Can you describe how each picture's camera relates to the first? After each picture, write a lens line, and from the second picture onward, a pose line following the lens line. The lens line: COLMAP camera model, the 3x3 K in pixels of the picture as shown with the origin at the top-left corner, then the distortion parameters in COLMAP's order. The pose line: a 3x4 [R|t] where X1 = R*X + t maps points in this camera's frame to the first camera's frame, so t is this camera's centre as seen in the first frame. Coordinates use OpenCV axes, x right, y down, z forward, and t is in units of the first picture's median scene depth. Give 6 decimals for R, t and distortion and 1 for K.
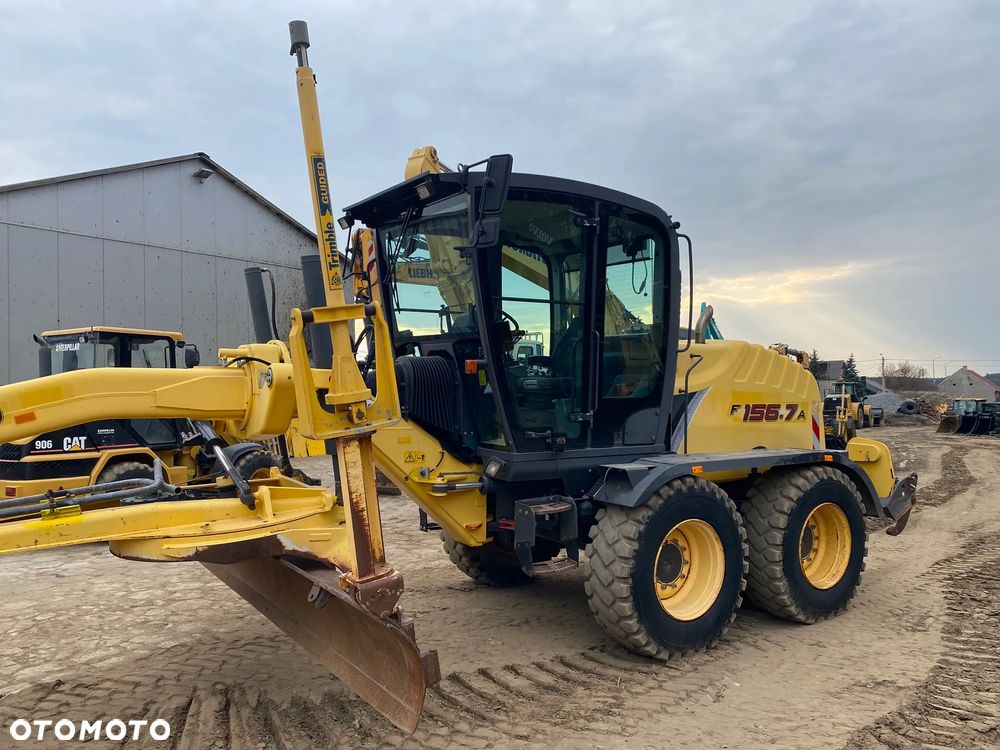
lens RADIAL K [[759.2, 0, 505.5], [0, 759.2, 367.3], [0, 0, 1]] dist [0.047233, -0.052810]
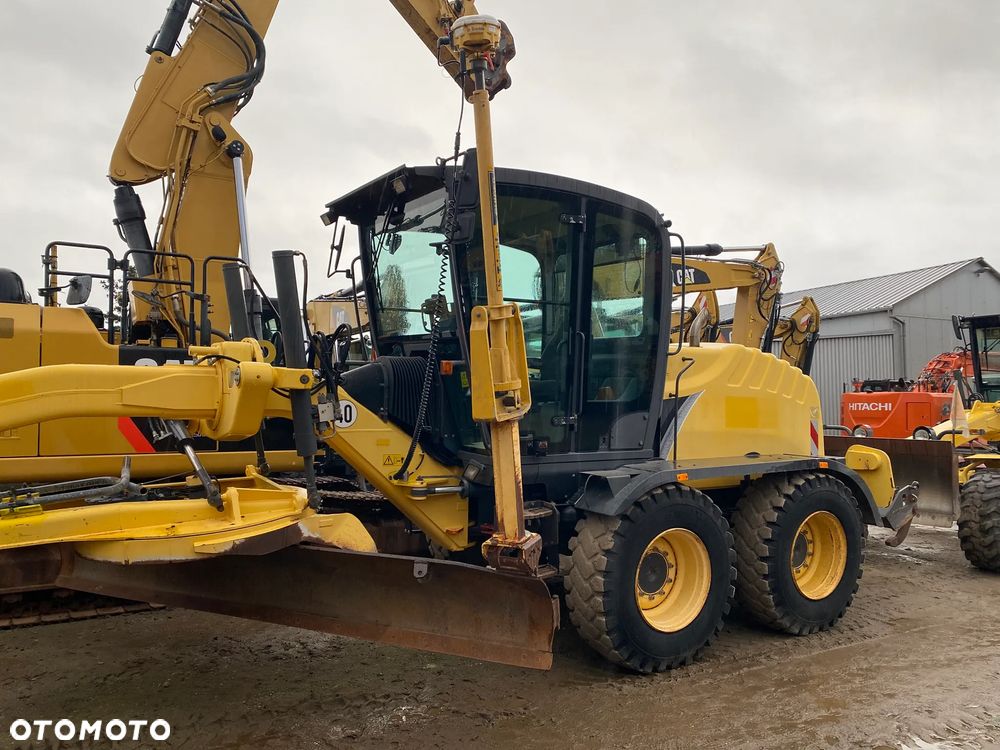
lens RADIAL K [[755.6, 0, 497.4], [0, 755.6, 378.6], [0, 0, 1]] dist [0.055520, -0.060859]
pose [[0.999595, 0.011698, -0.025938, 0.034567], [-0.011360, 0.999849, 0.013154, -0.000174], [0.026088, -0.012854, 0.999577, 0.028350]]
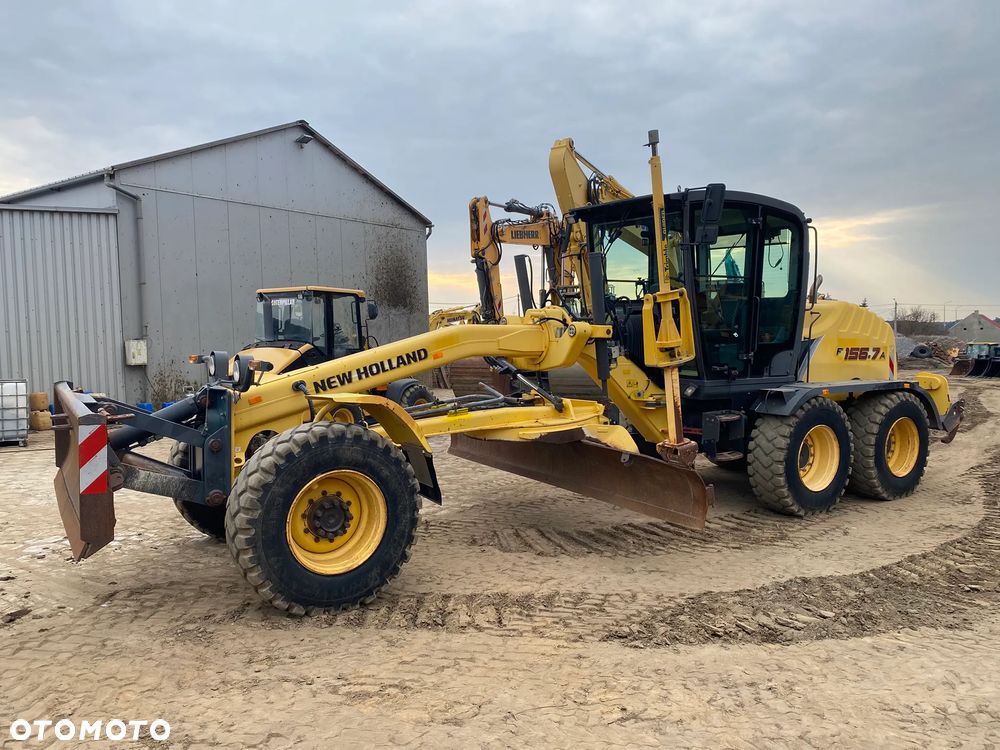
lens RADIAL K [[758.7, 0, 500.9], [0, 758.7, 372.0], [0, 0, 1]] dist [0.052761, -0.059163]
pose [[0.999937, 0.001620, -0.011136, -0.324629], [-0.000726, 0.996811, 0.079798, -0.019758], [0.011229, -0.079785, 0.996749, -0.433252]]
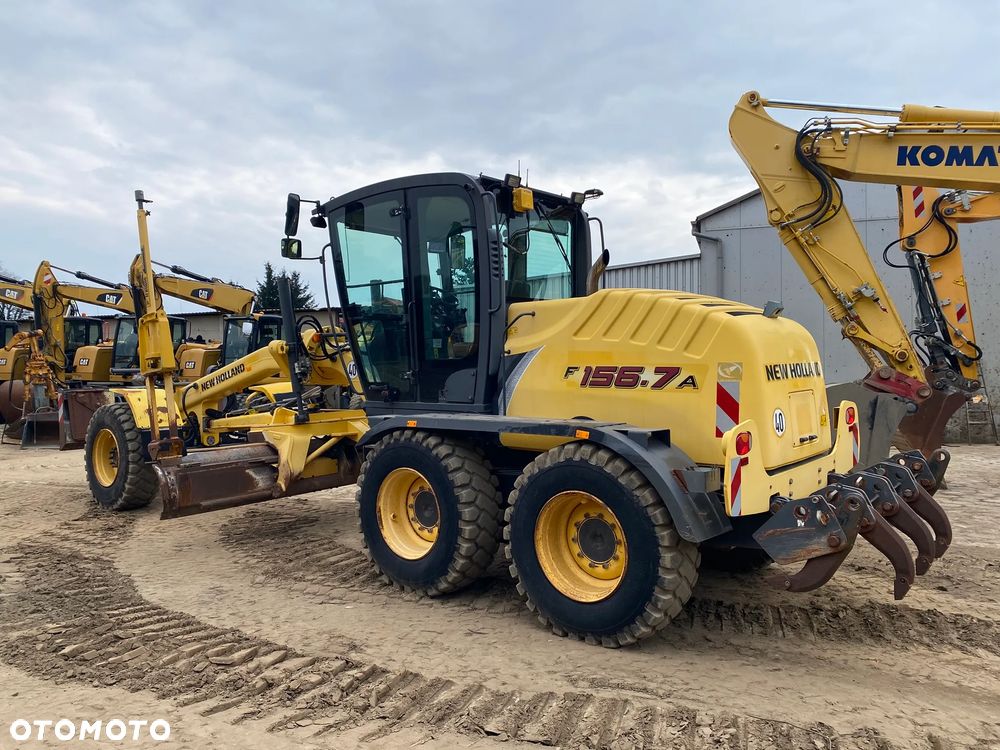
lens RADIAL K [[755.6, 0, 497.4], [0, 755.6, 378.6], [0, 0, 1]] dist [0.055520, -0.060859]
pose [[0.280717, 0.013860, -0.959691, 1.183157], [0.027989, 0.999352, 0.022619, 0.044363], [0.959382, -0.033210, 0.280147, 0.738814]]
